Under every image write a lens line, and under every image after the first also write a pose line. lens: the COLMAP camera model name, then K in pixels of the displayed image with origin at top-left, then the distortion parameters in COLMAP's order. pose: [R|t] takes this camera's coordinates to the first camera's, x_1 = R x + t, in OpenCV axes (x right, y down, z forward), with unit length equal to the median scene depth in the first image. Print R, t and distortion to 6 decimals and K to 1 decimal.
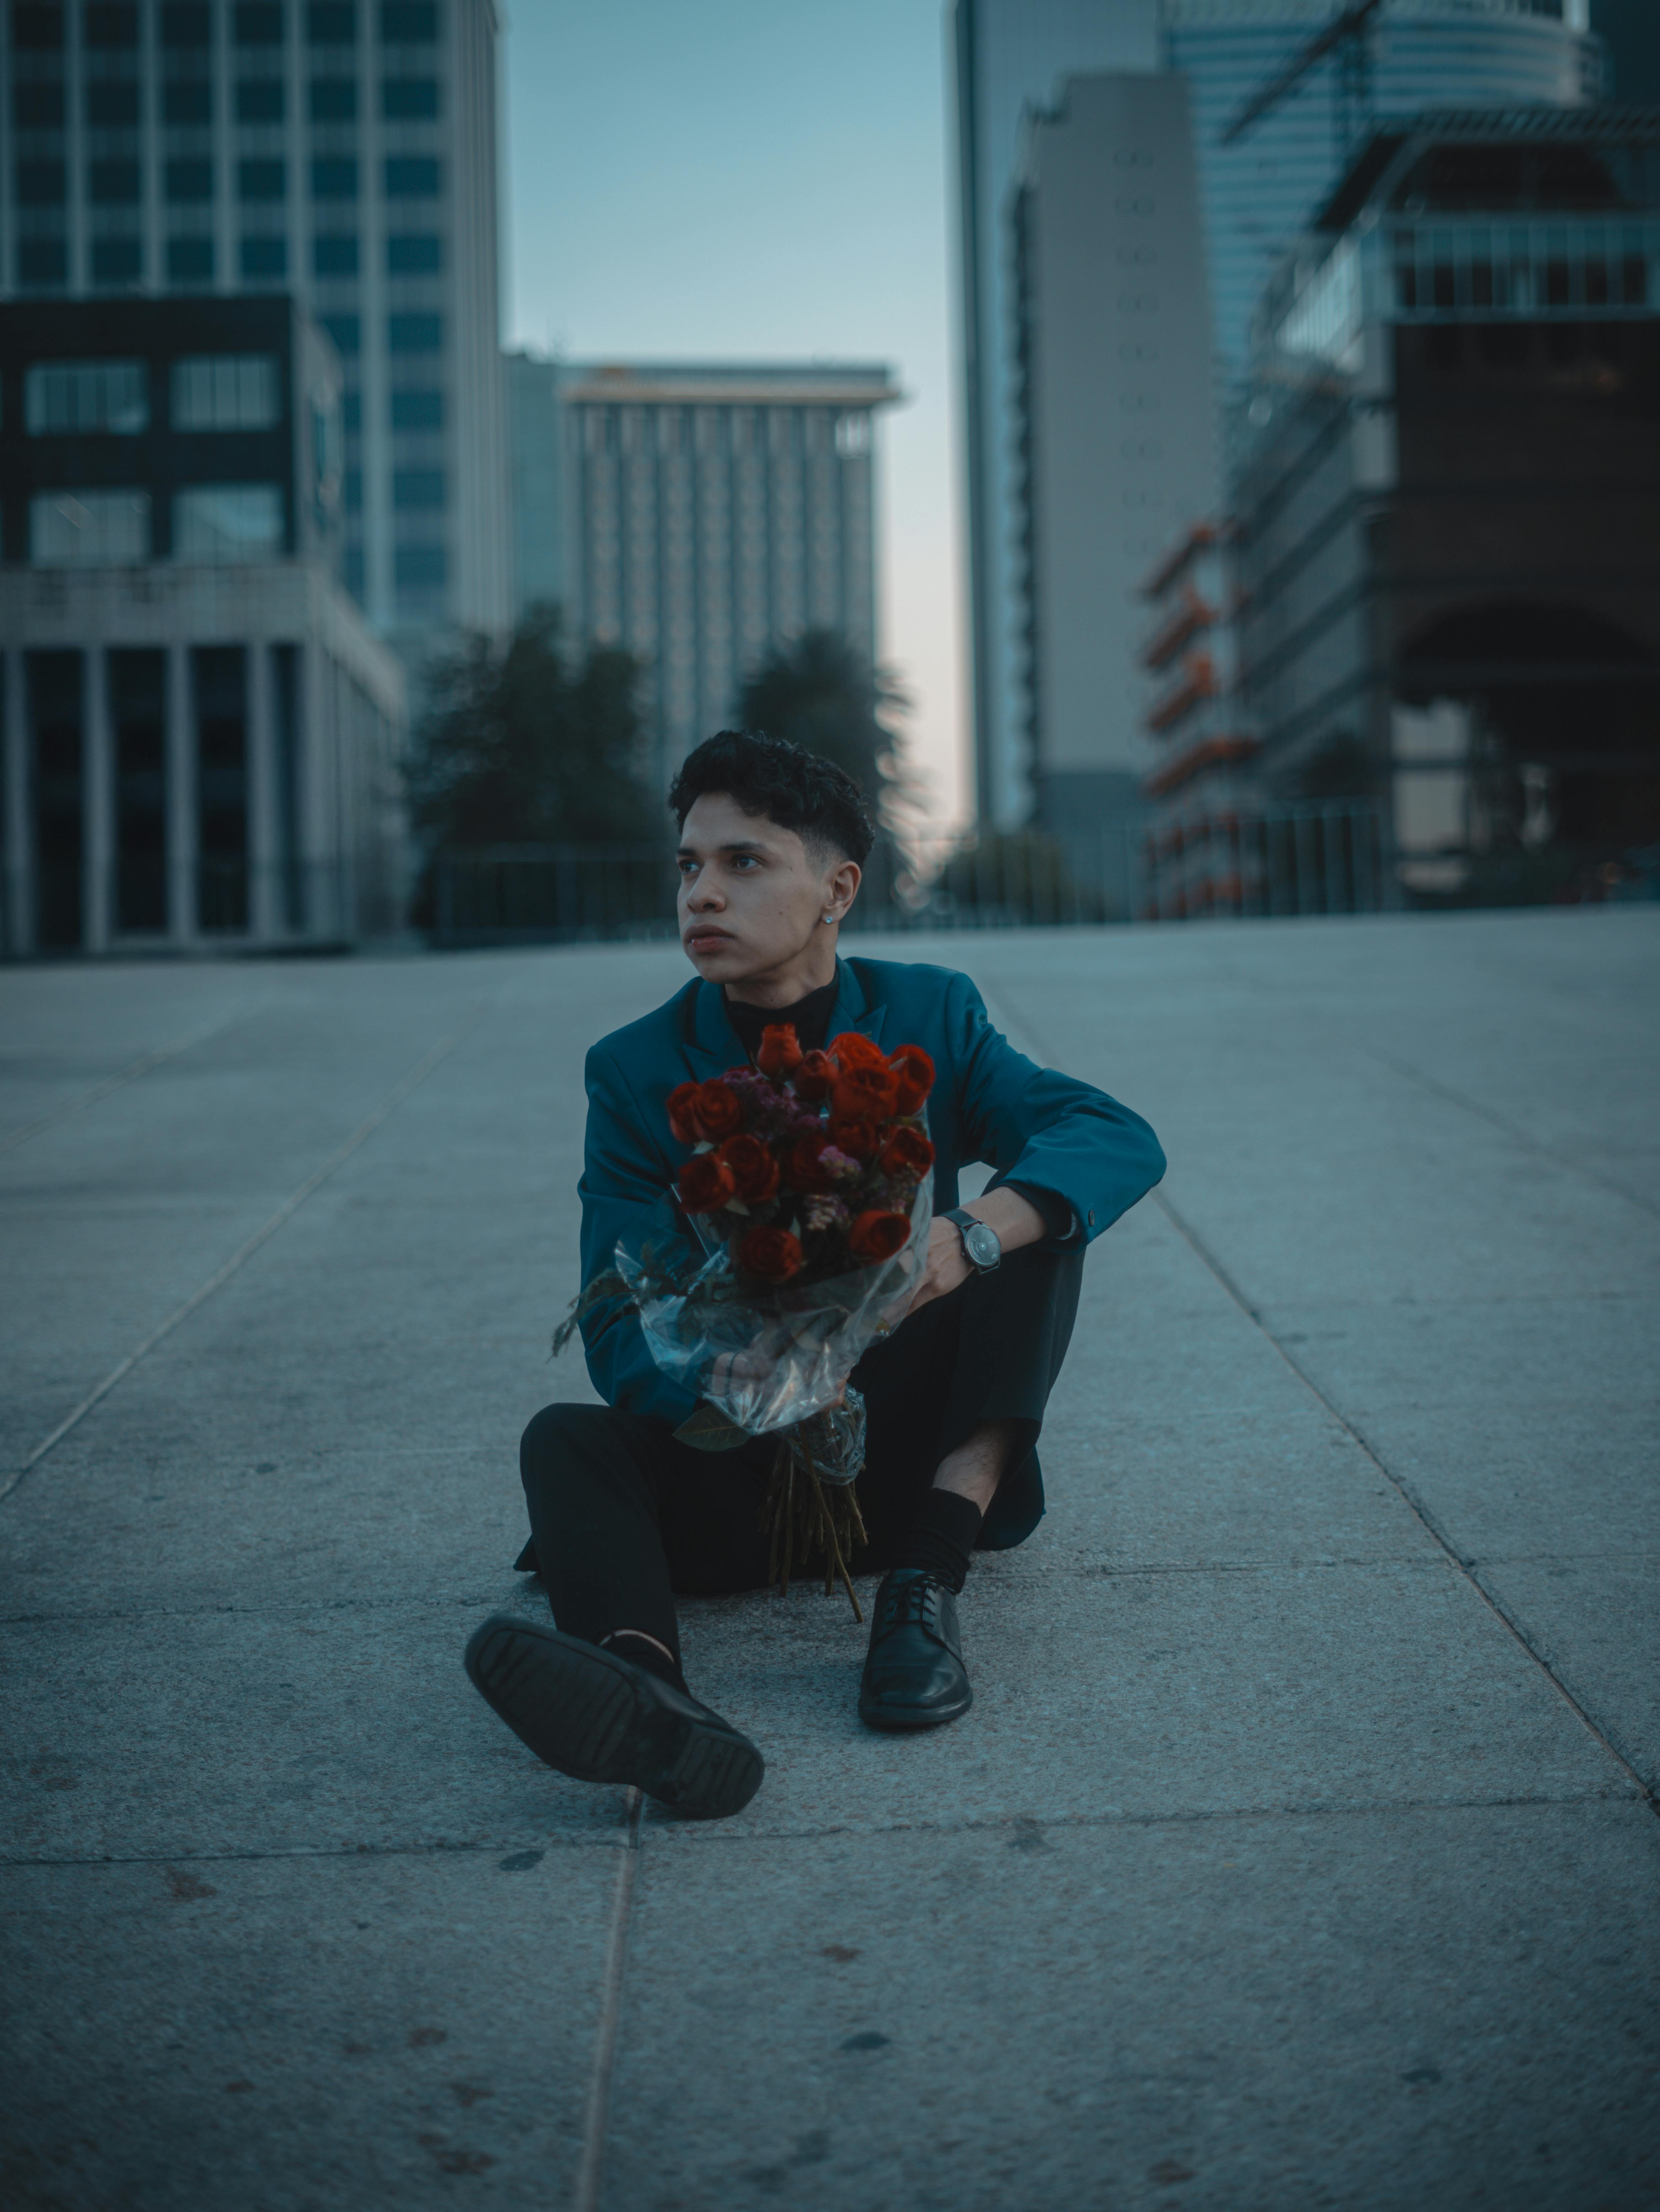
lens RADIAL K [[3400.8, 0, 828.3], [0, 3400.8, 1106.3], [0, 0, 1]] dist [-0.027804, 0.000000]
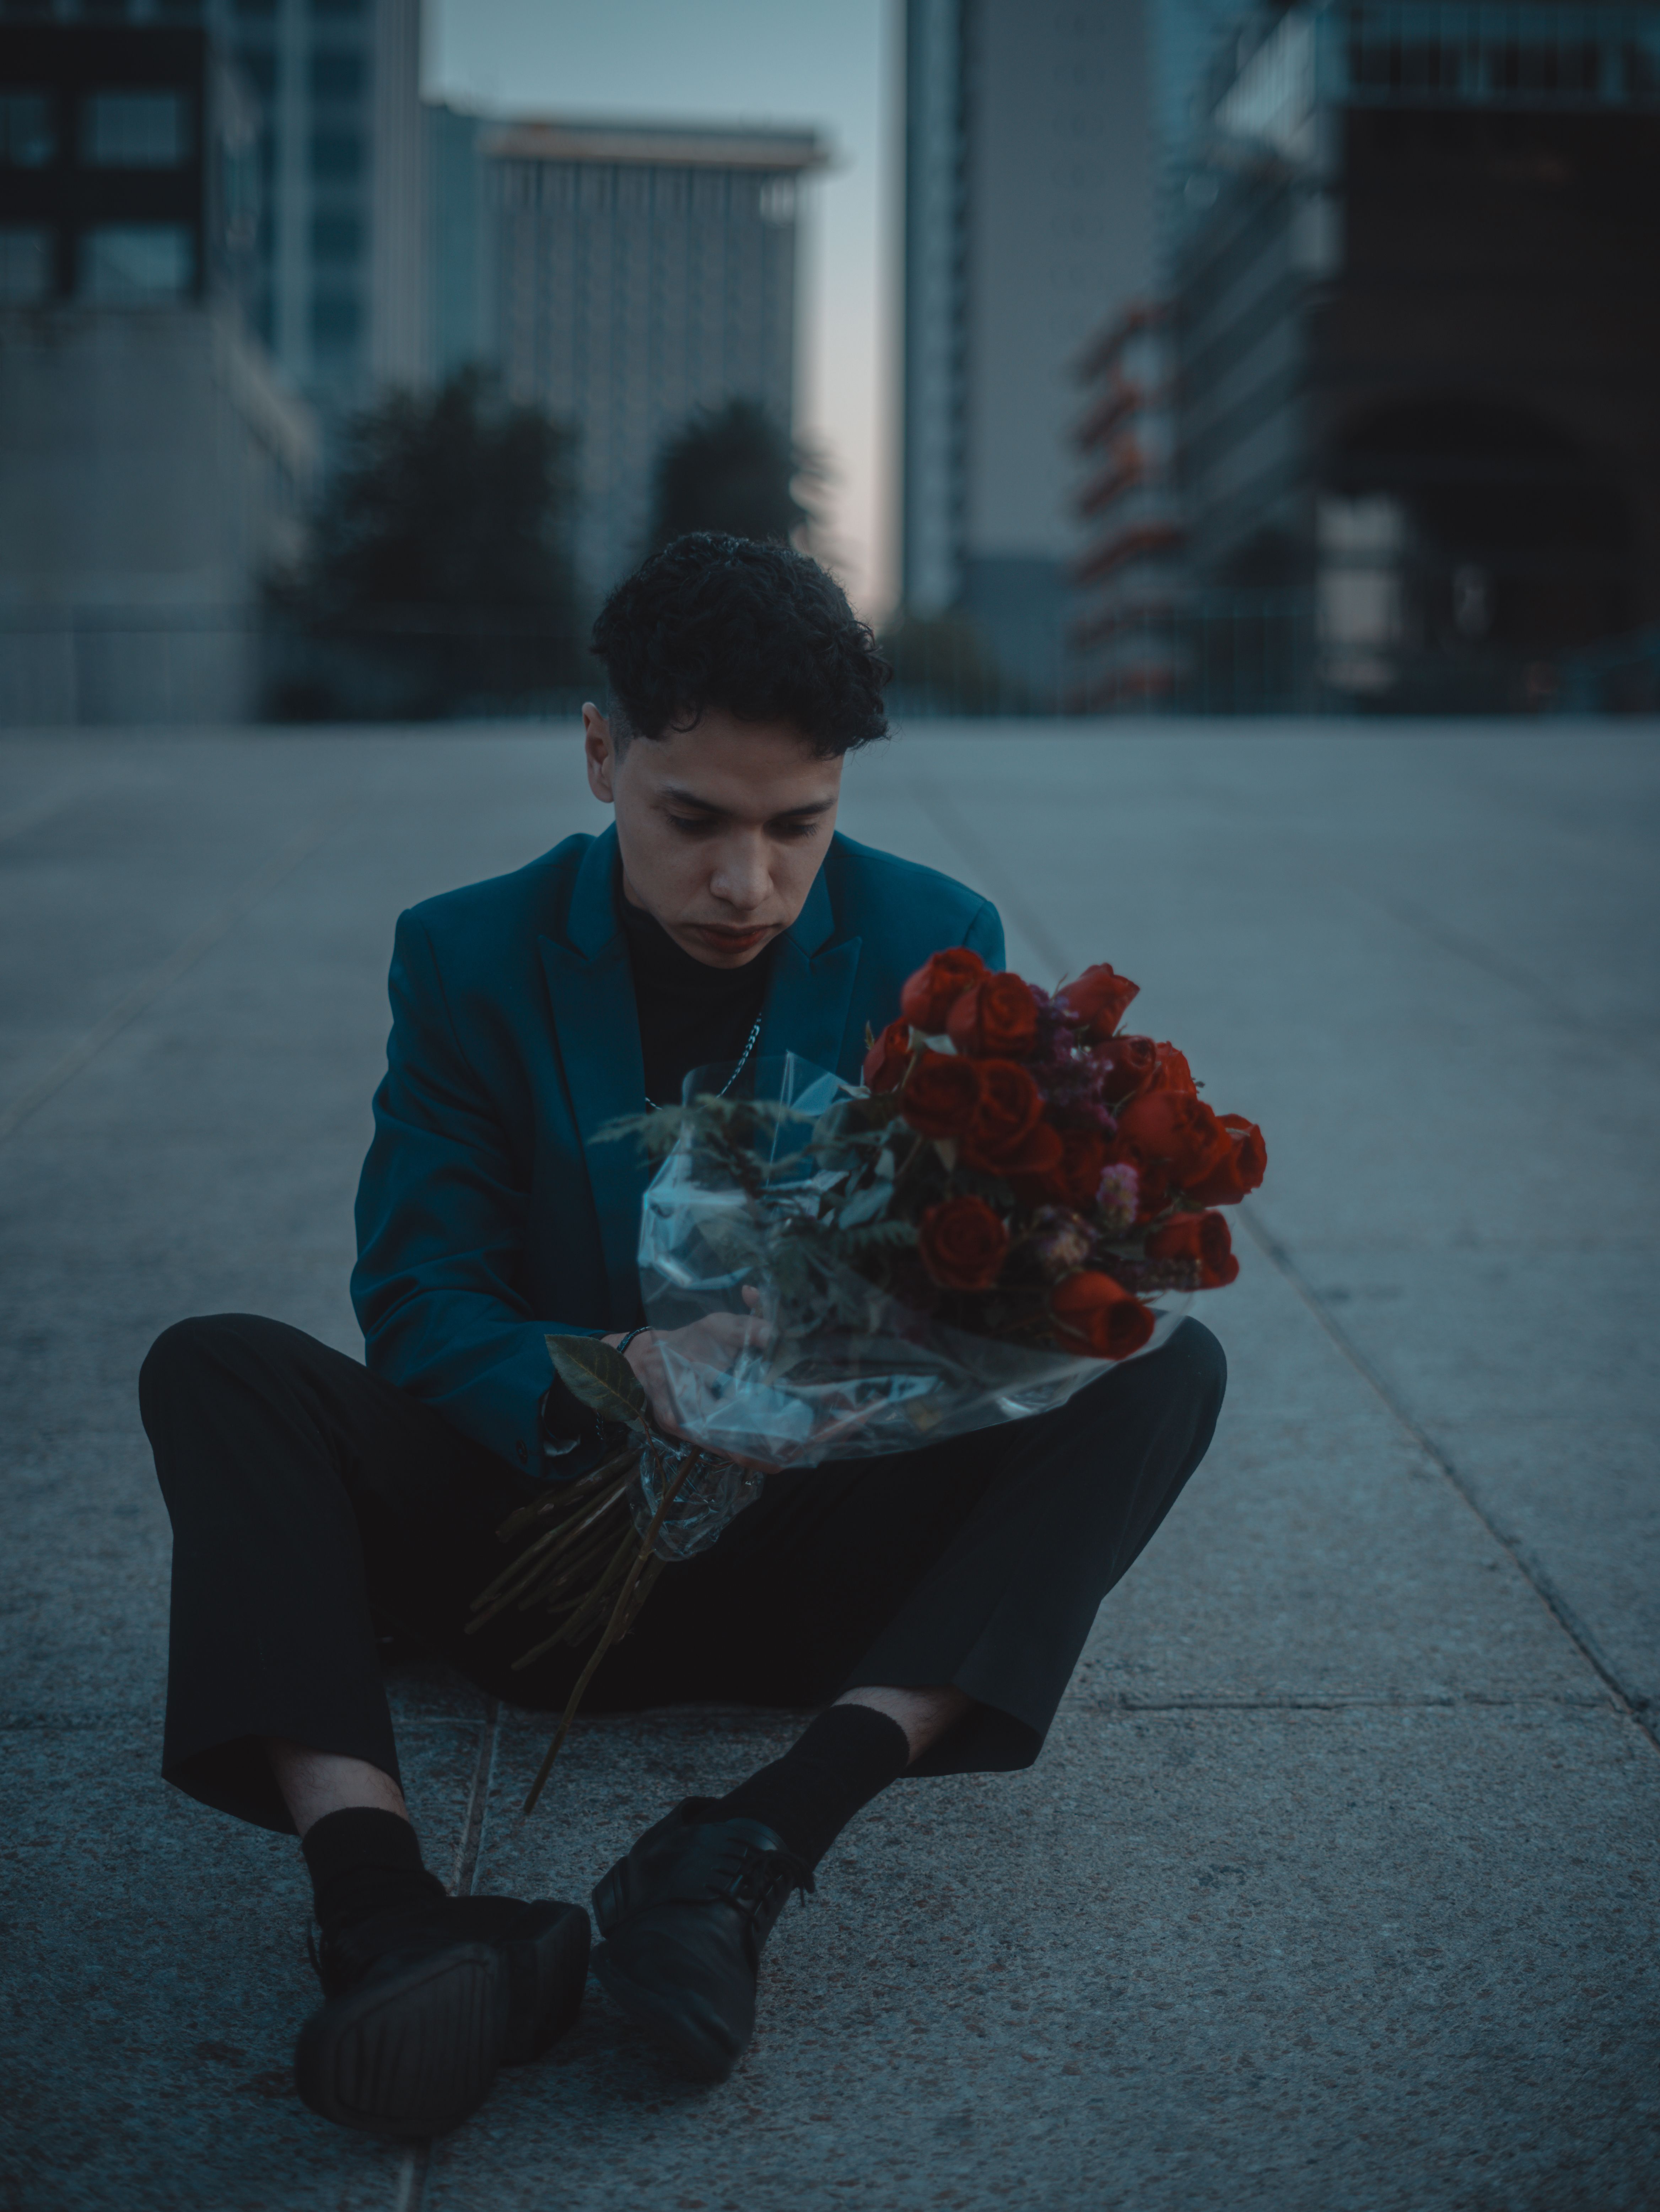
lens RADIAL K [[3400.8, 0, 831.8], [0, 3400.8, 1106.6], [0, 0, 1]] dist [-0.027804, 0.000000]
pose [[0.999022, 0.032046, 0.030479, -0.003491], [-0.033961, 0.997337, 0.064543, -0.024359], [-0.028330, -0.065515, 0.997449, 0.264562]]
